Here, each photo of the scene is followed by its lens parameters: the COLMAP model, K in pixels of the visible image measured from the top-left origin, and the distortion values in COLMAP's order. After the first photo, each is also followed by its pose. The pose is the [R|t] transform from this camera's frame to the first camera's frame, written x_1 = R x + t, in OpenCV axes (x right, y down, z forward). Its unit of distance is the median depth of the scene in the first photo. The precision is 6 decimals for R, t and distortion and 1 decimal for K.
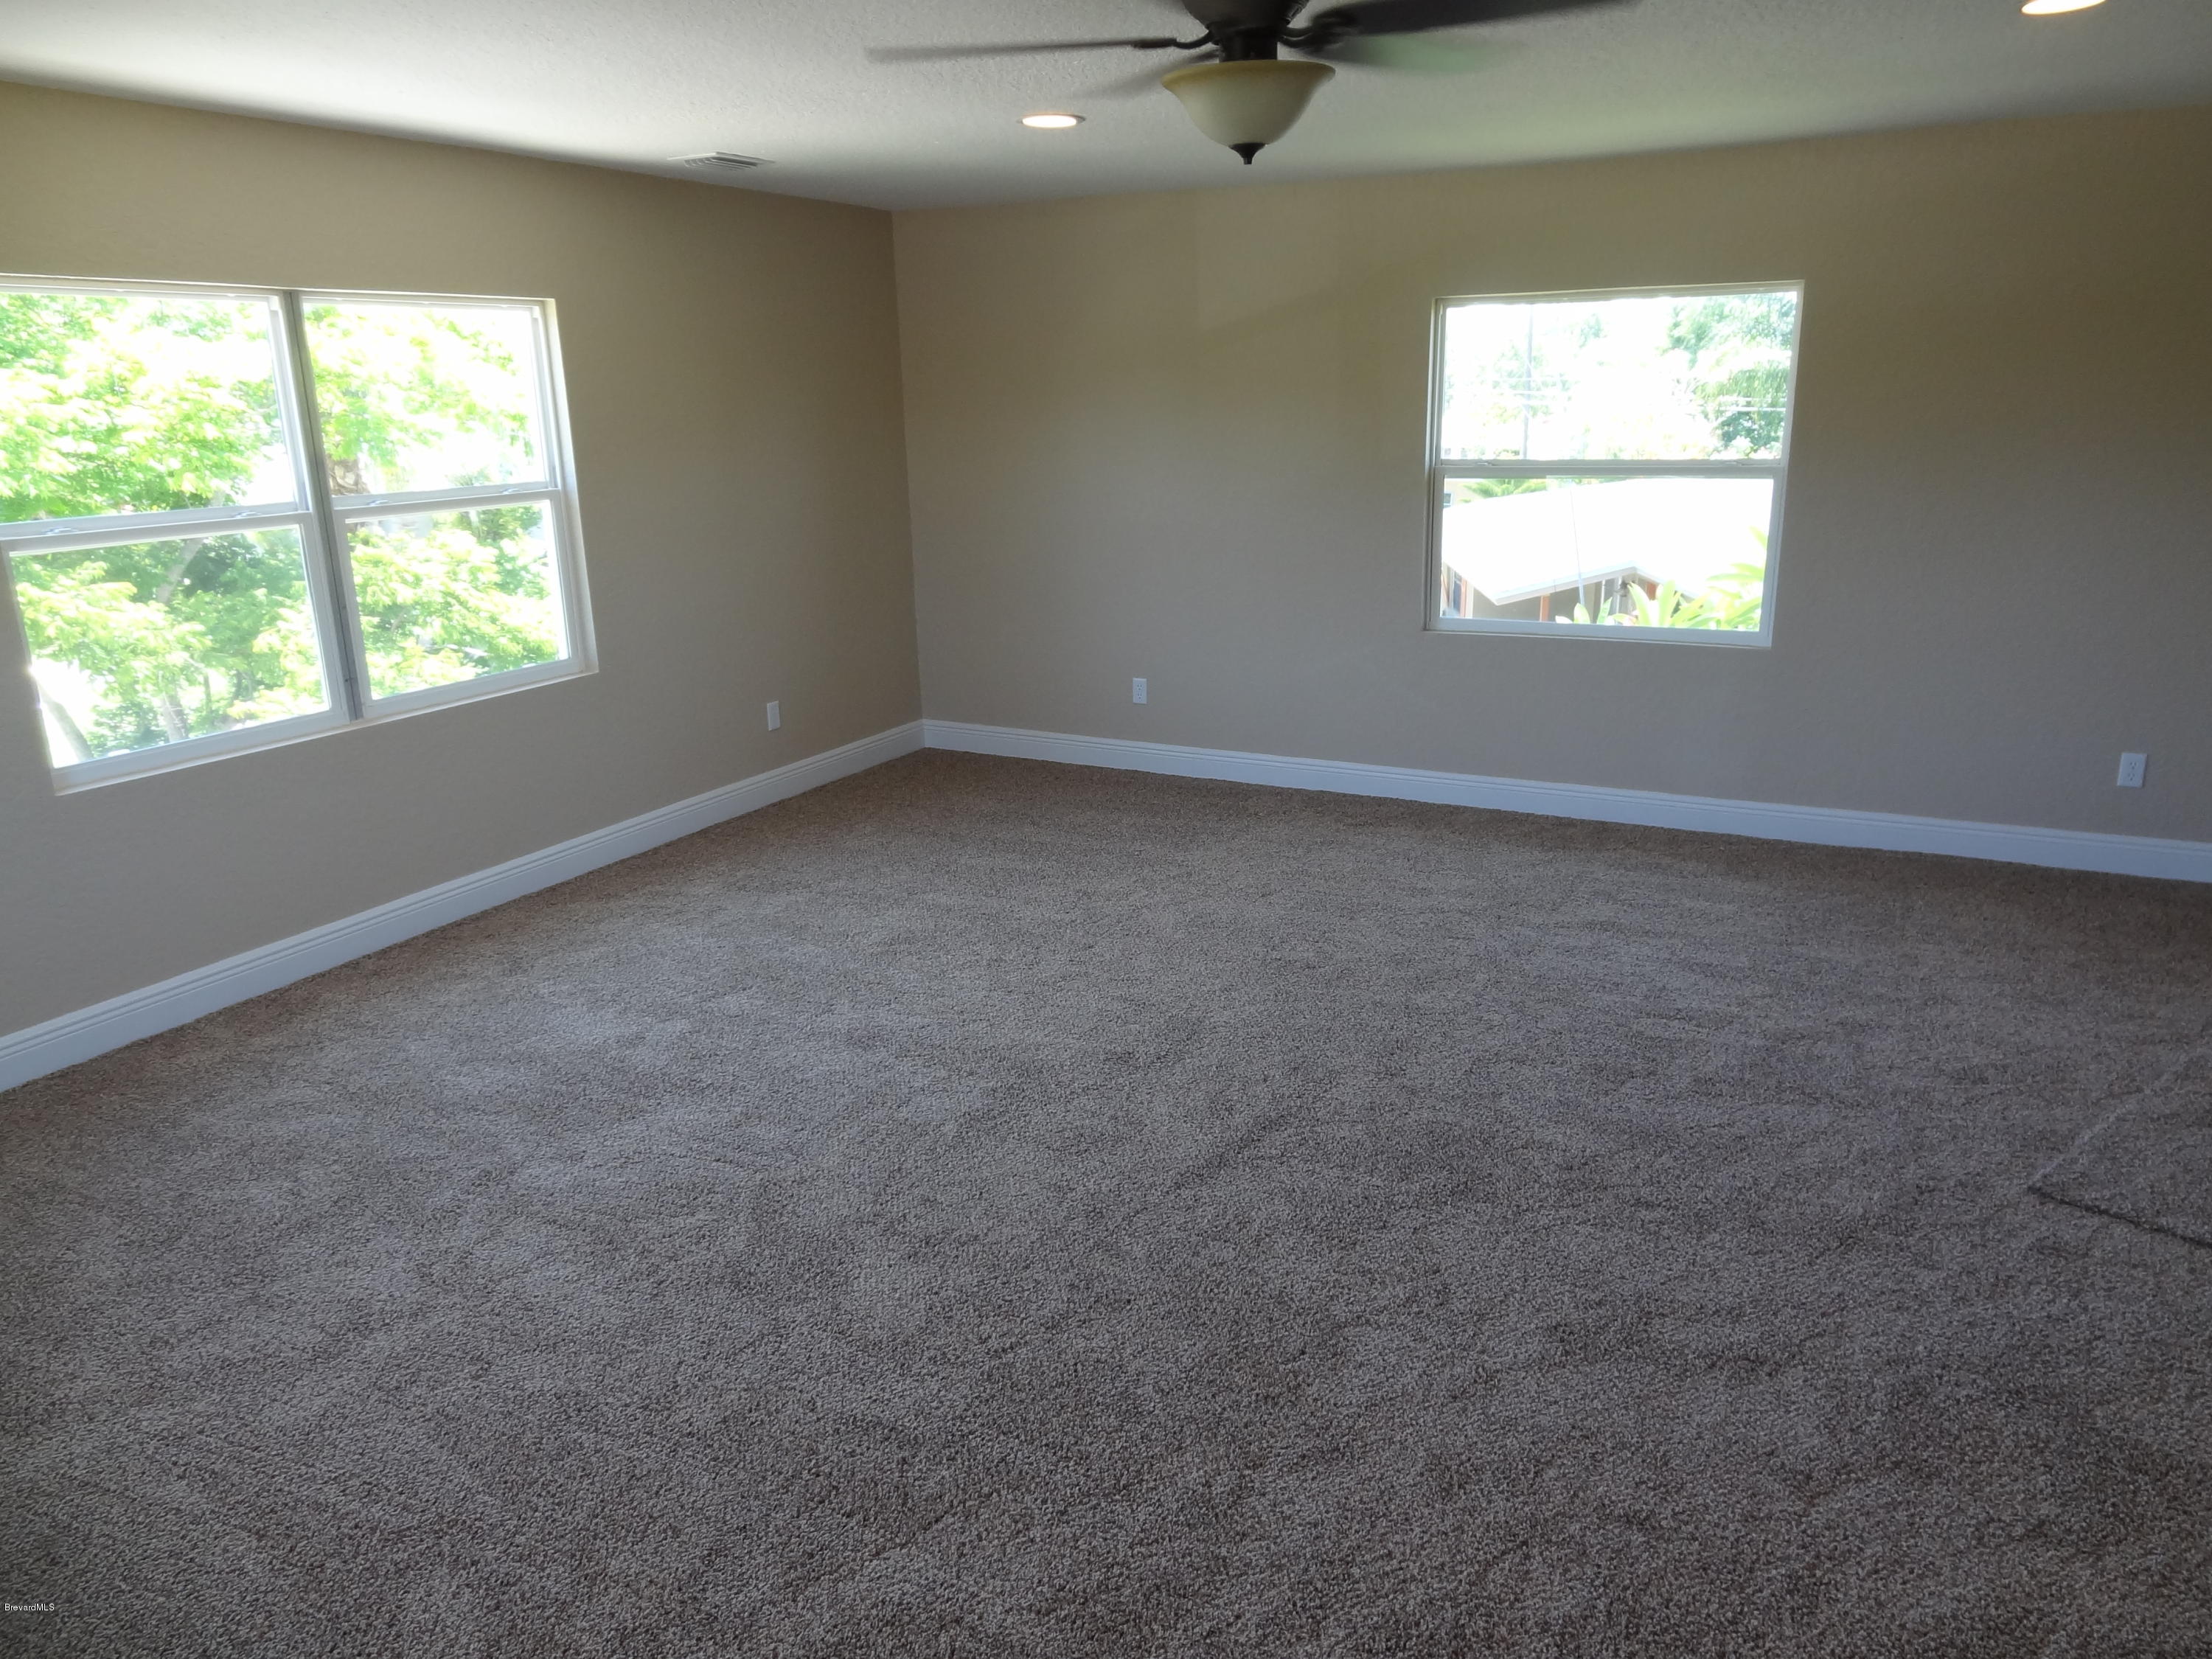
lens RADIAL K [[1549.4, 0, 1111.7], [0, 1549.4, 828.4], [0, 0, 1]] dist [-0.000326, 0.007435]
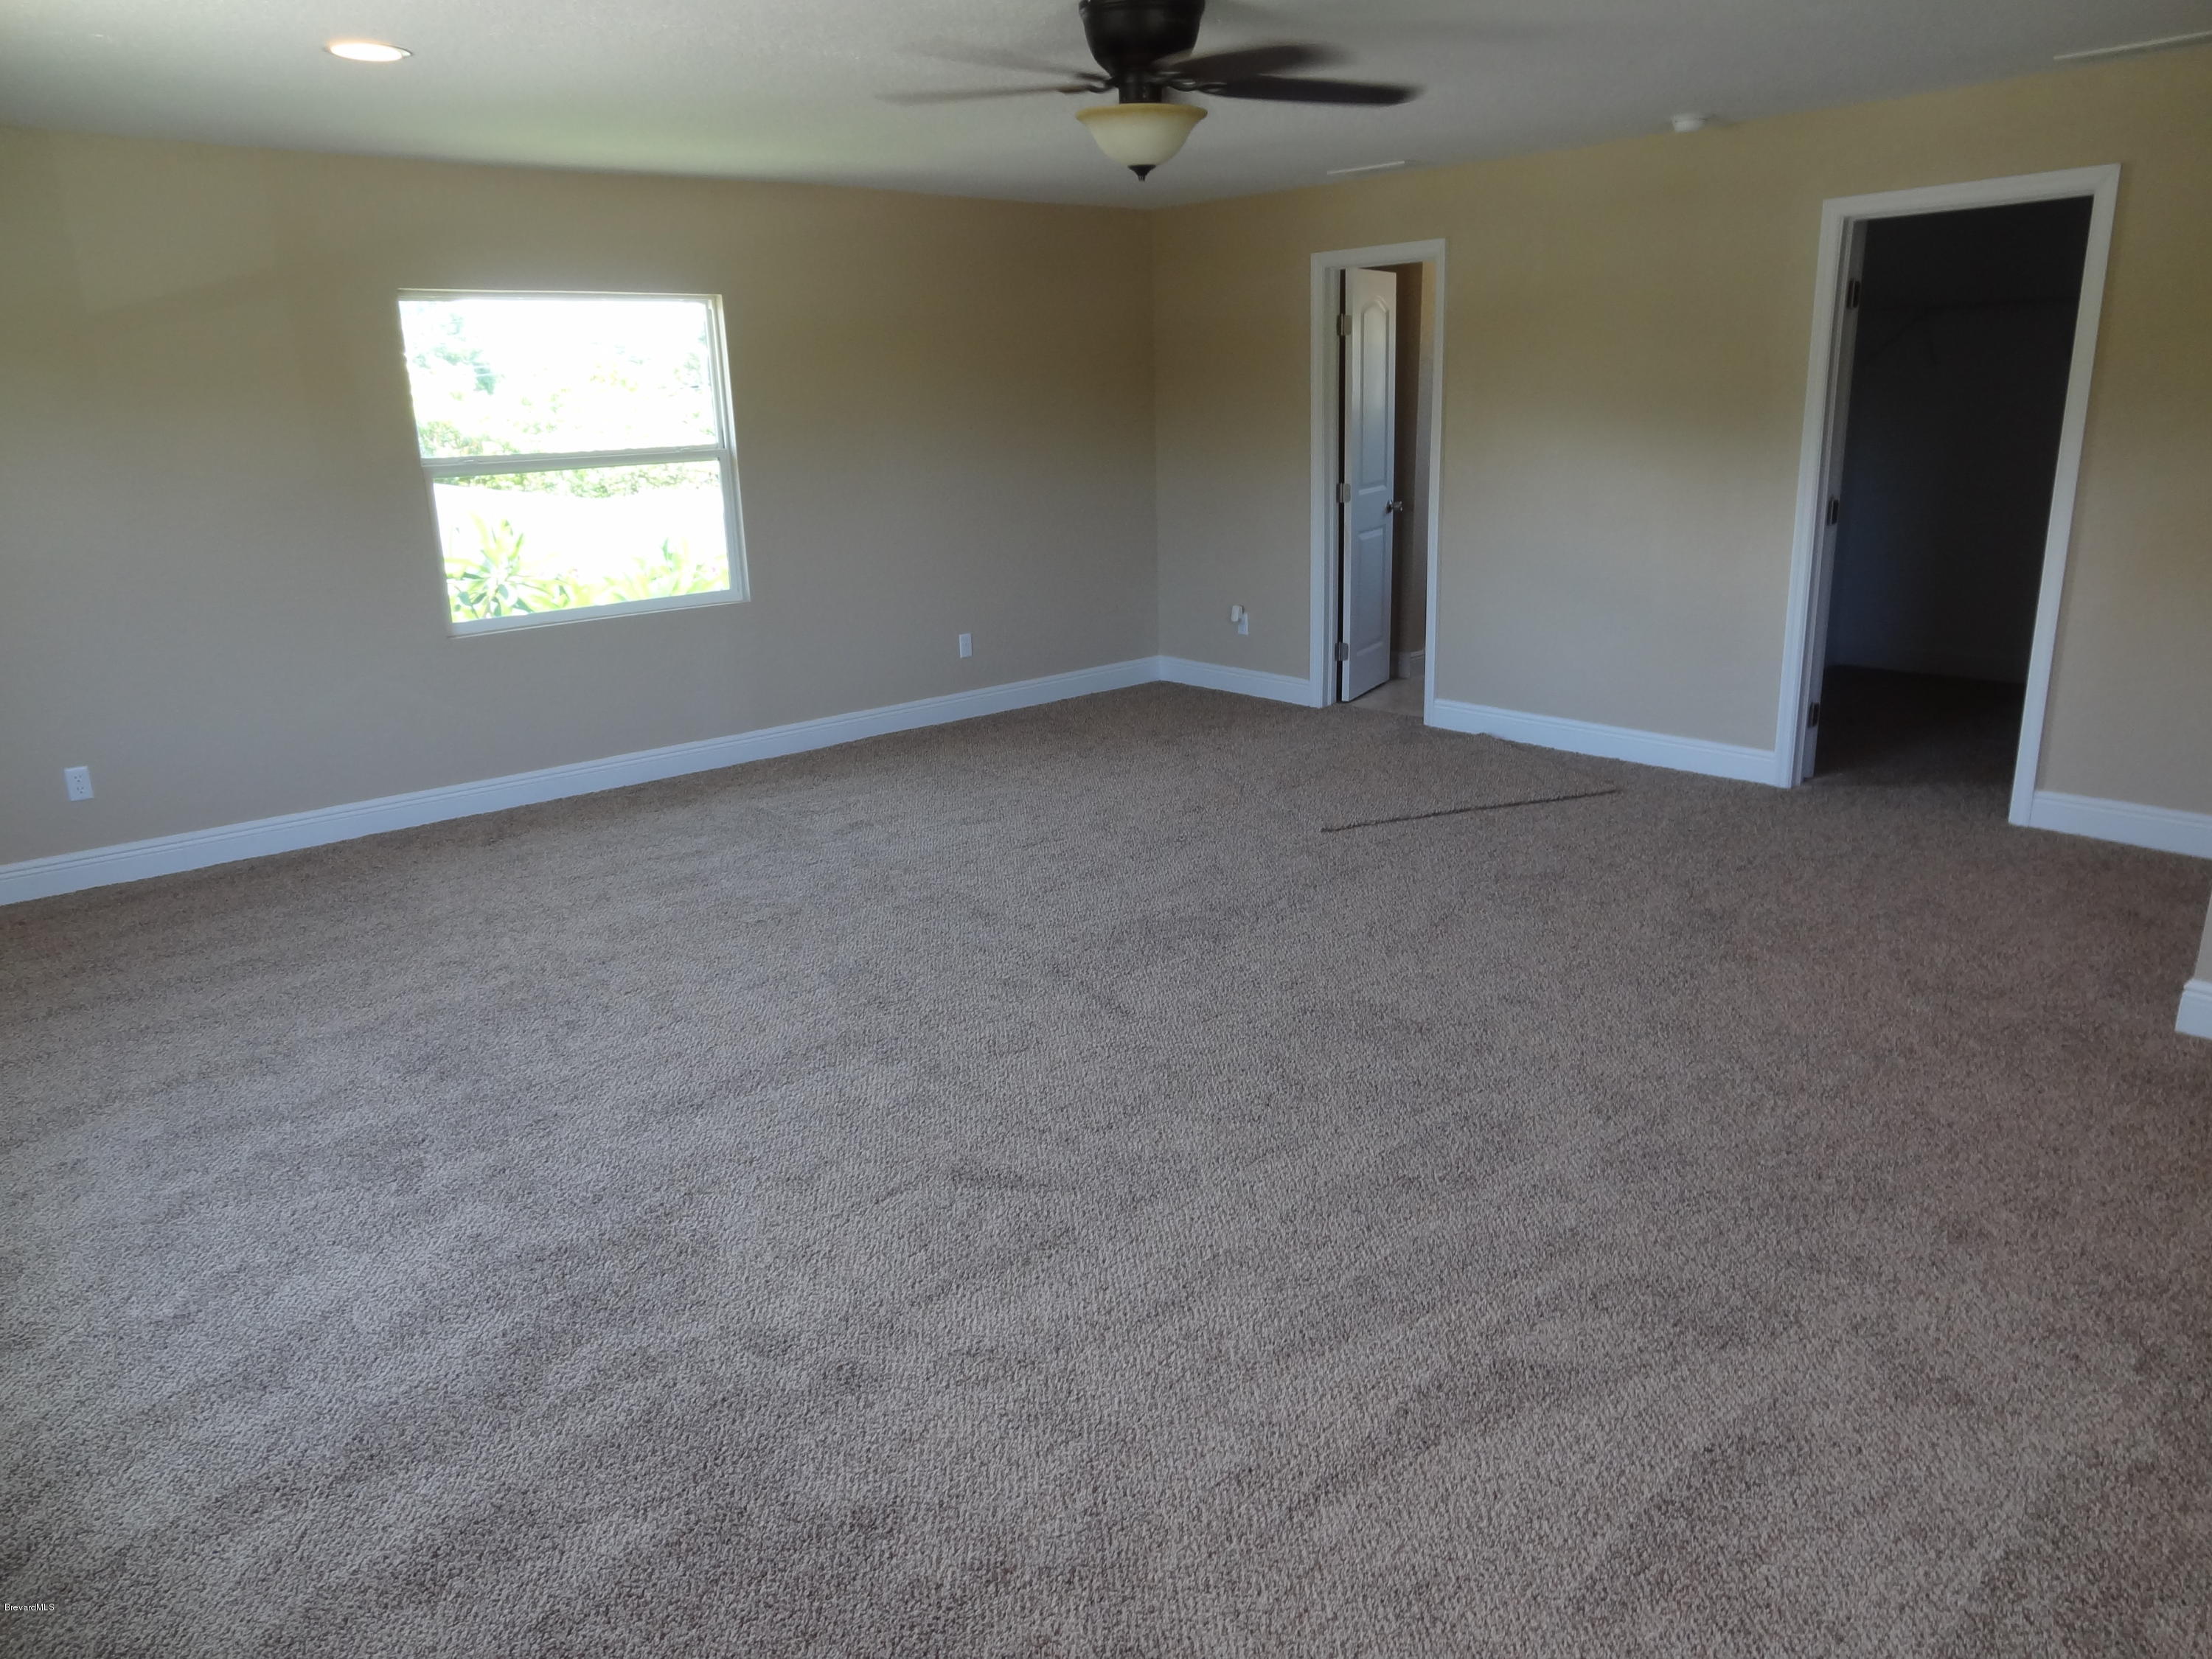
lens RADIAL K [[1549.4, 0, 1111.7], [0, 1549.4, 828.4], [0, 0, 1]] dist [-0.000326, 0.007435]
pose [[0.351399, -0.249790, 0.902288, -0.657868], [0.270970, 0.949637, 0.157368, -0.066487], [-0.896155, 0.189194, 0.401387, 0.322122]]
